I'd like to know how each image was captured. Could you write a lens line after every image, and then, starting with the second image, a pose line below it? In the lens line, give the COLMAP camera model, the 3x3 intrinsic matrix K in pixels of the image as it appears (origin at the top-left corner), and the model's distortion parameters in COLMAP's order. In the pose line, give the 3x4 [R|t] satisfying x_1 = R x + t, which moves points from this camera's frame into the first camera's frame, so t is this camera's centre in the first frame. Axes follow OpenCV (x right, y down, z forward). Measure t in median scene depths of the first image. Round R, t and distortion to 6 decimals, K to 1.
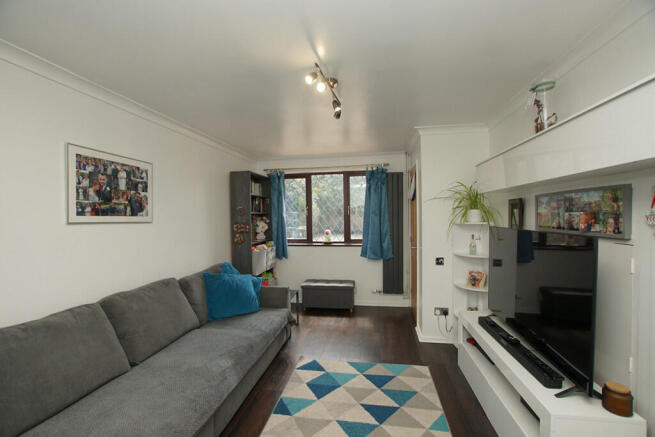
lens RADIAL K [[290.2, 0, 327.5], [0, 290.2, 218.5], [0, 0, 1]] dist [0.000153, 0.000029]
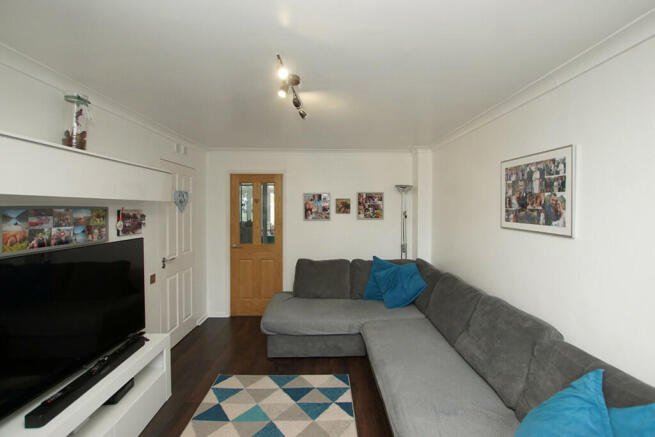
lens RADIAL K [[290.2, 0, 327.5], [0, 290.2, 218.5], [0, 0, 1]] dist [0.000153, 0.000029]
pose [[-0.980389, 0.015855, -0.196431, 0.055569], [0.006939, 0.998917, 0.045998, -0.069124], [0.196948, 0.043733, -0.979438, 1.719872]]
